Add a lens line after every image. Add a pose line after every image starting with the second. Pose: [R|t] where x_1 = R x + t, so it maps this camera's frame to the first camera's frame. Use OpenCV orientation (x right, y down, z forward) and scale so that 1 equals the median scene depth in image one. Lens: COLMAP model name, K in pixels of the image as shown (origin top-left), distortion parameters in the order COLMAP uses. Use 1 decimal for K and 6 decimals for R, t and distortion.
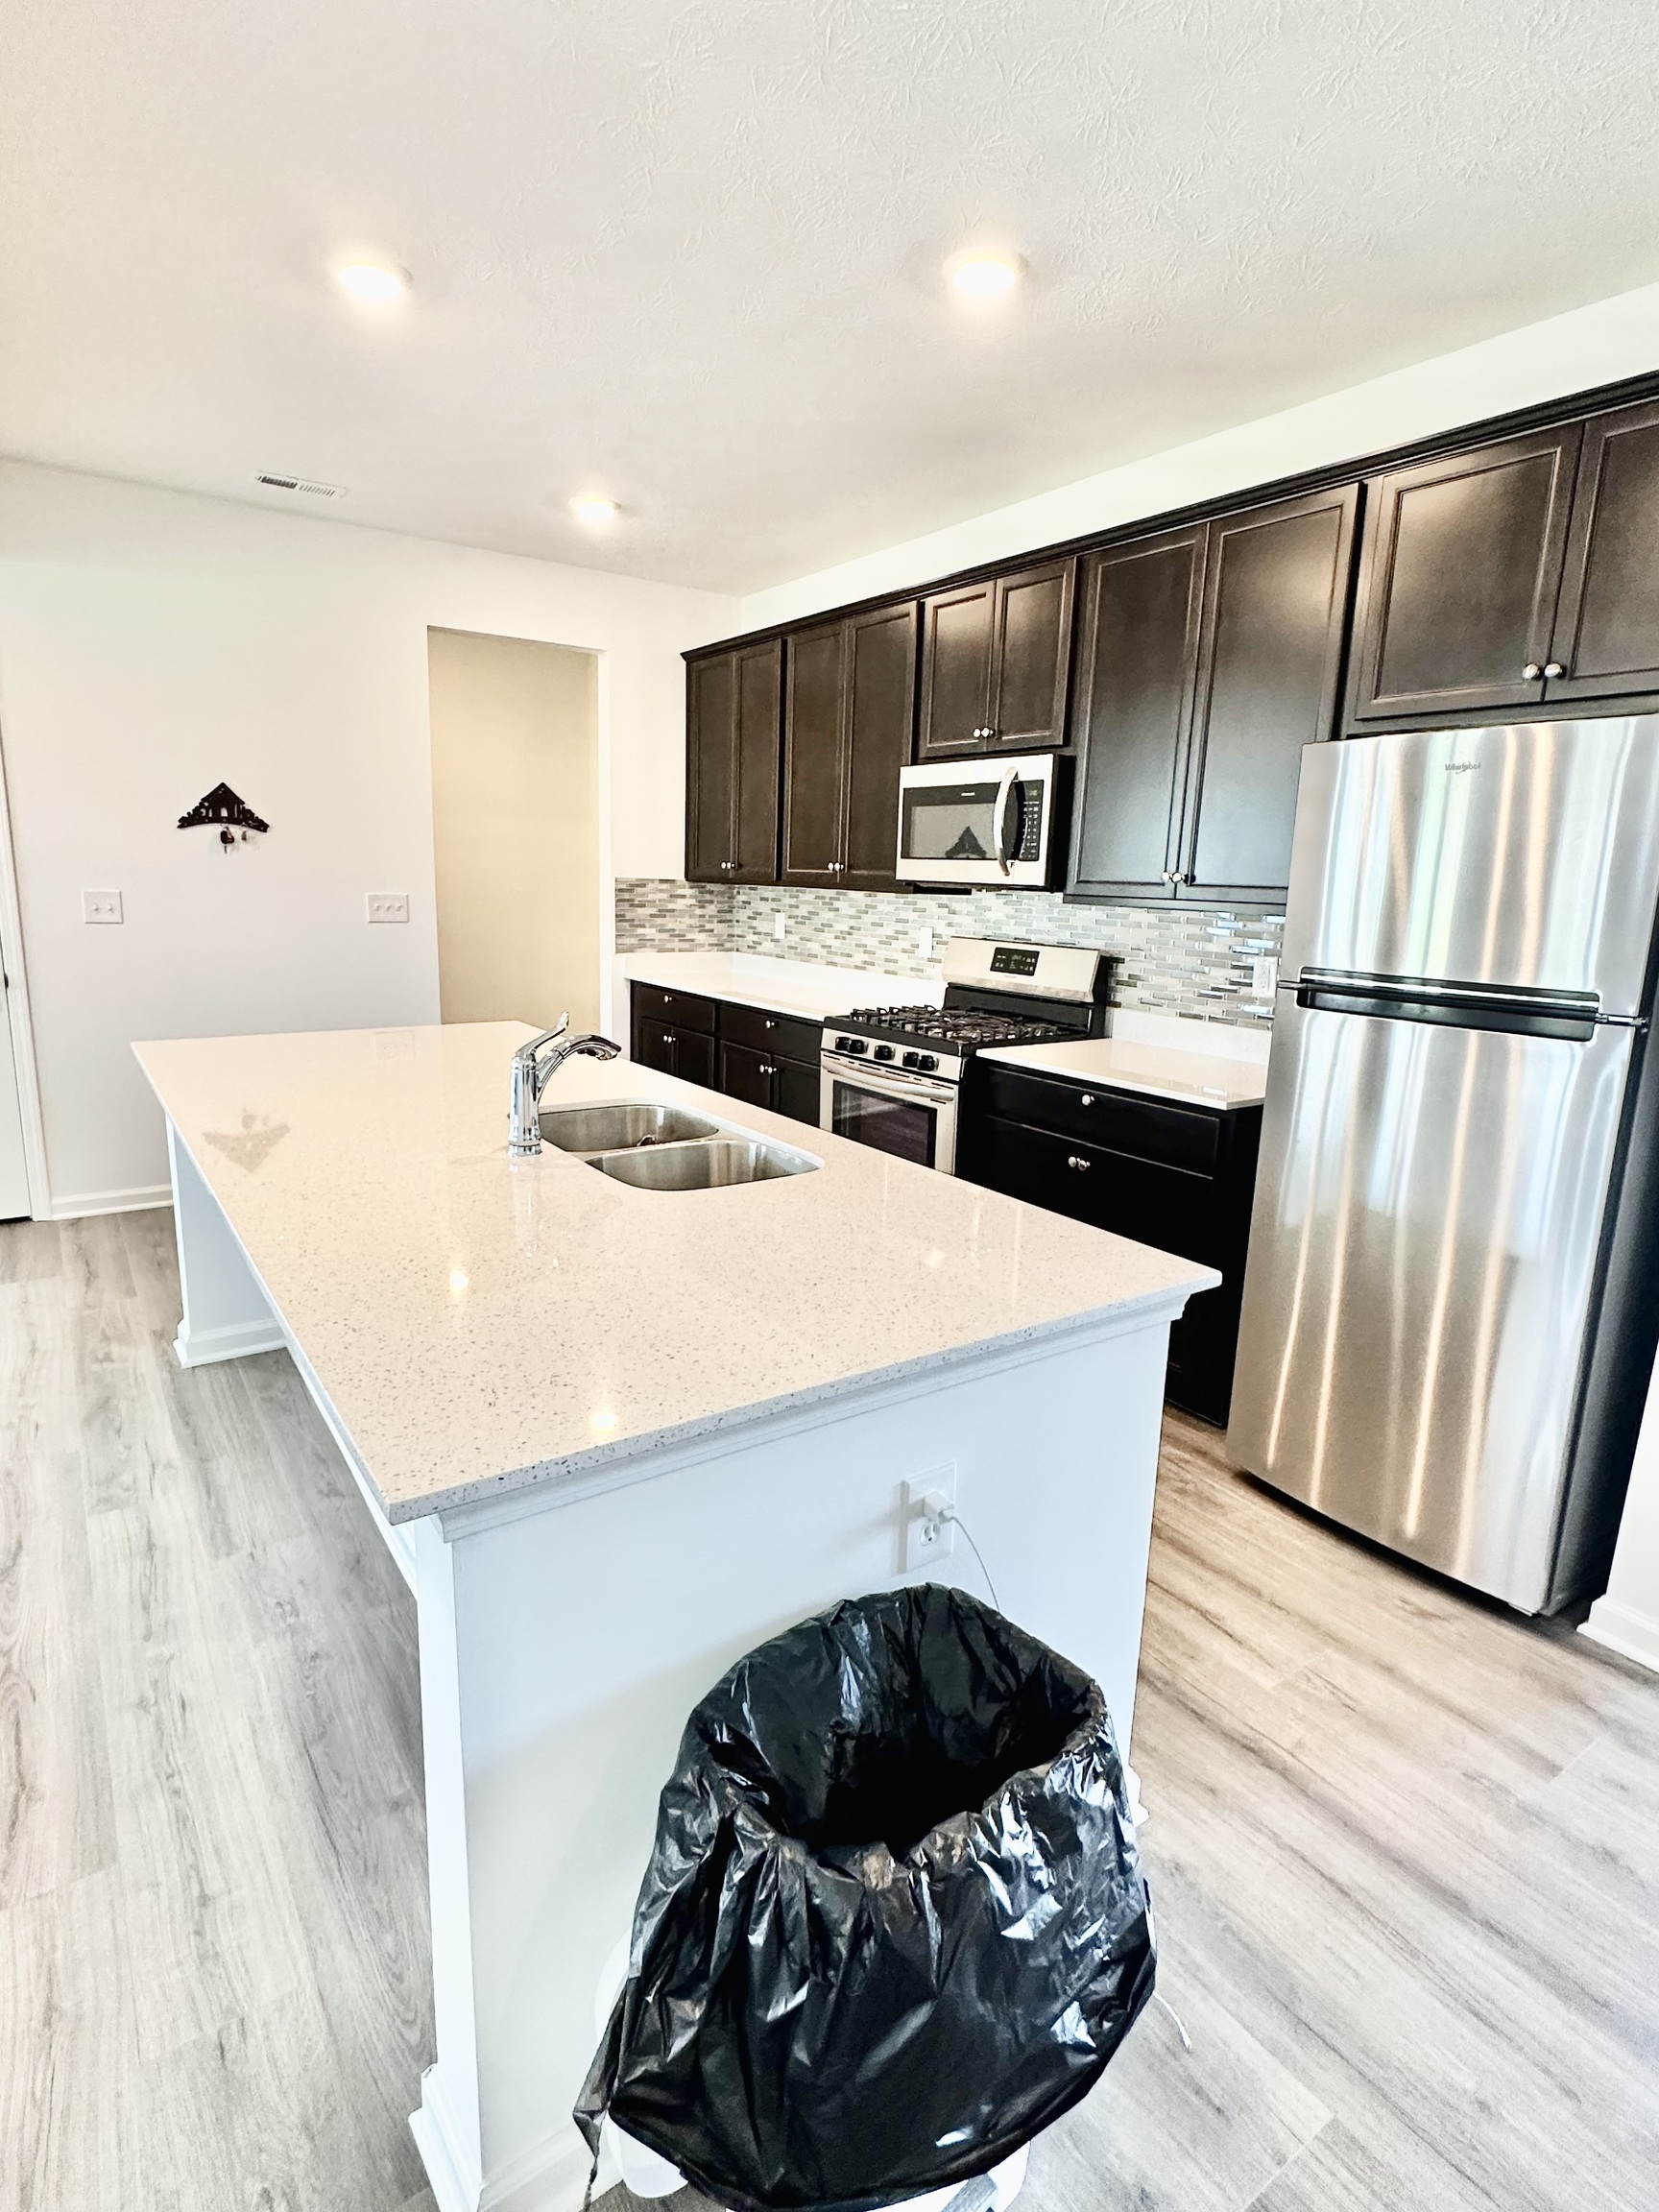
lens RADIAL K [[1137.3, 0, 823.4], [0, 1137.3, 1109.4], [0, 0, 1]] dist [0.000577, -0.000608]
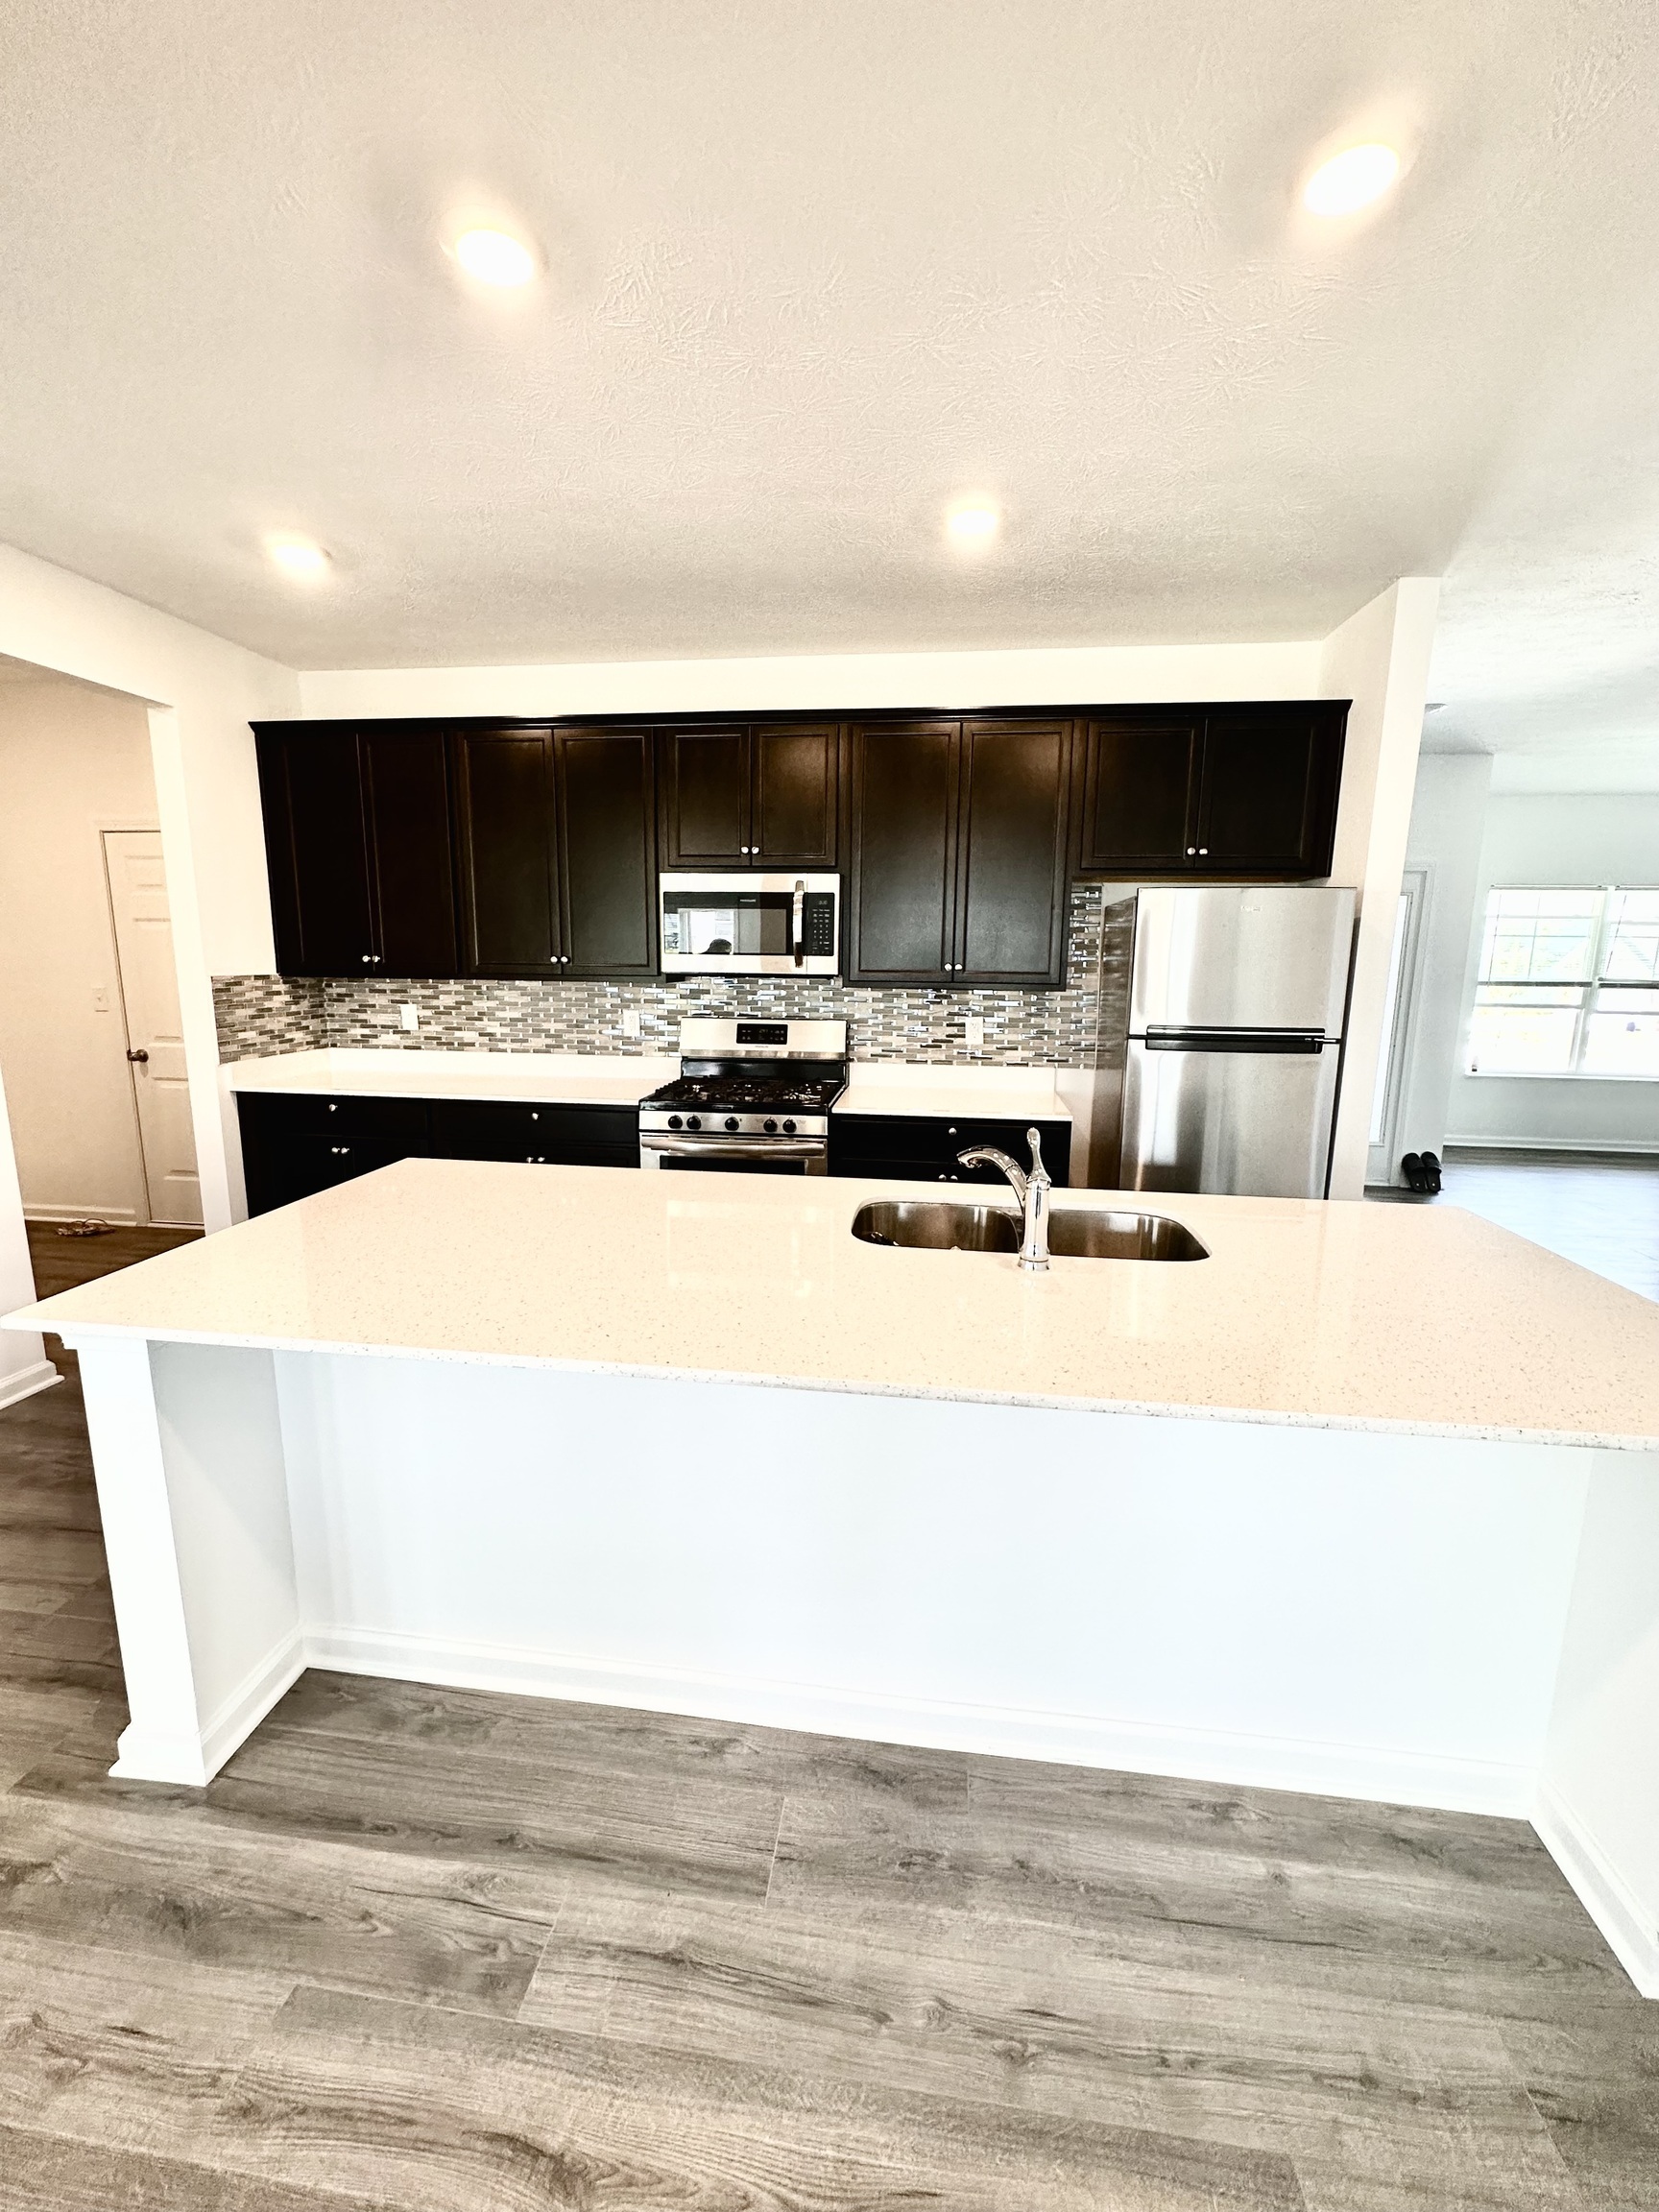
lens RADIAL K [[888.4, 0, 829.5], [0, 888.4, 1106.0], [0, 0, 1]] dist [-0.000824, -0.000041]
pose [[0.664849, -0.150860, 0.731585, -0.453379], [0.161156, 0.985298, 0.056722, -0.086478], [-0.729386, 0.080187, 0.679386, 0.266862]]
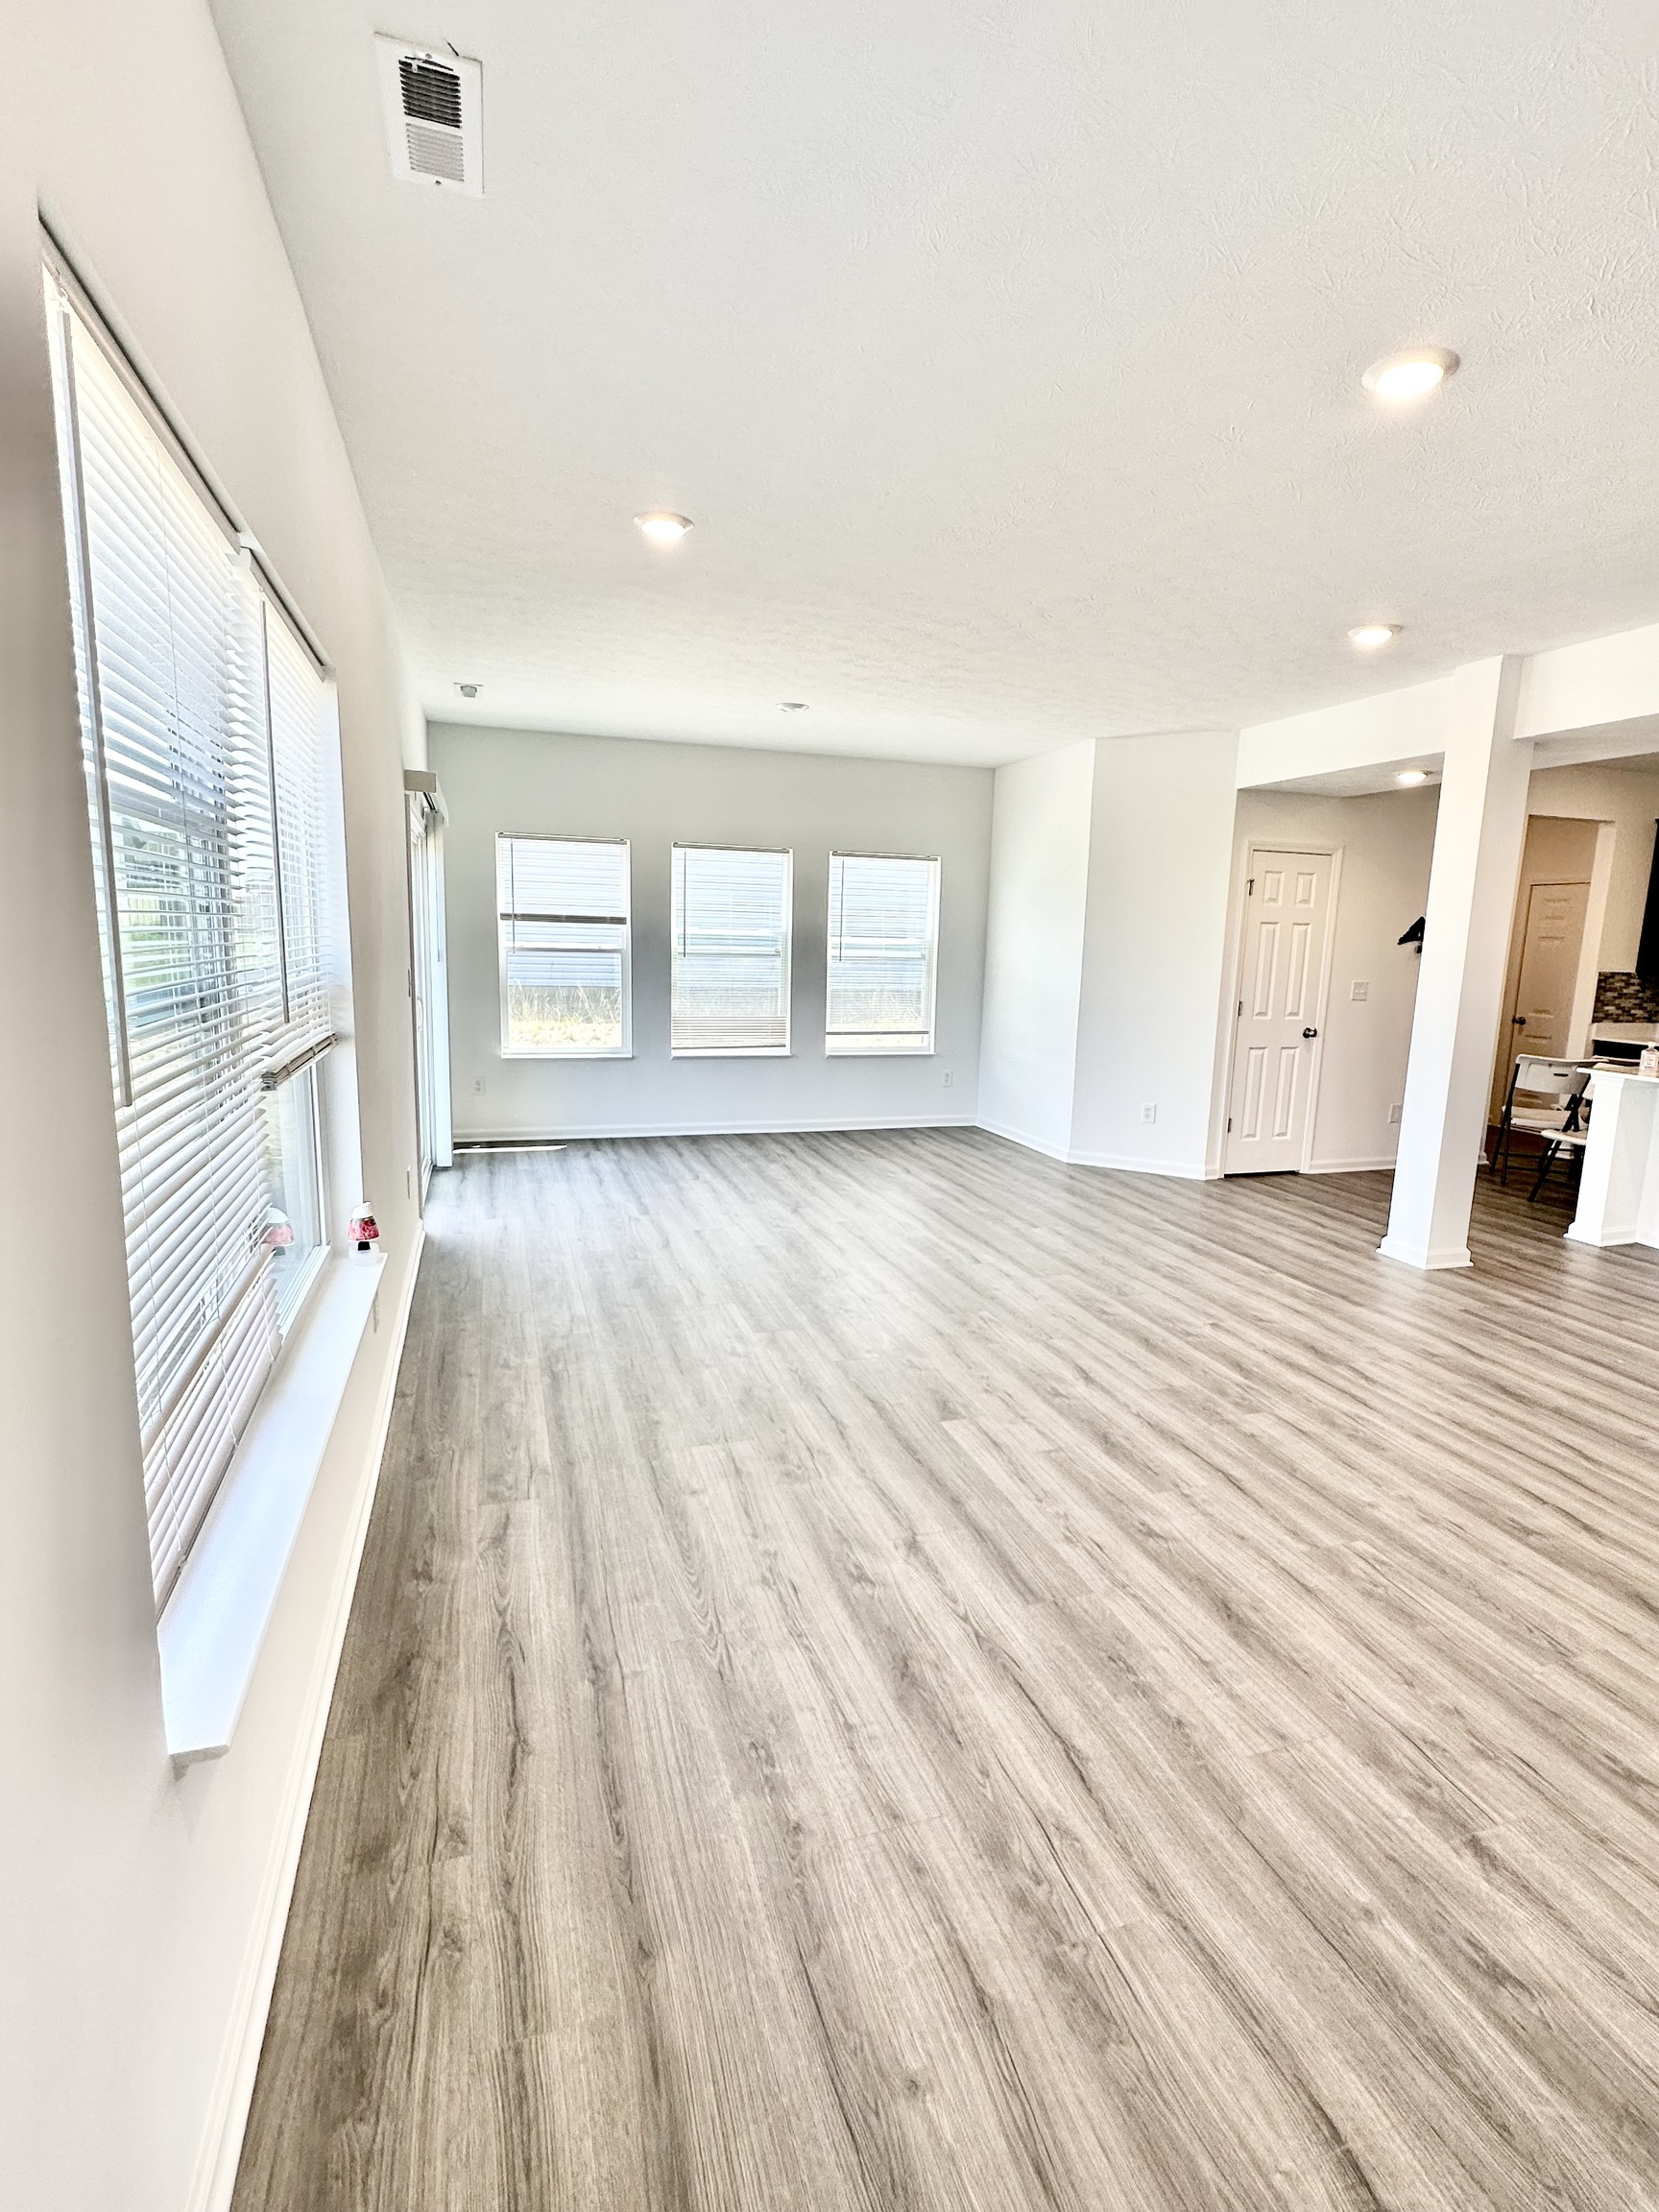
lens RADIAL K [[1030.9, 0, 822.6], [0, 1030.9, 1105.0], [0, 0, 1]] dist [-0.002596, 0.000395]
pose [[0.959049, 0.041282, -0.280217, -0.923729], [-0.056230, 0.997380, -0.045511, 0.102713], [0.277604, 0.059404, 0.958857, -0.656584]]
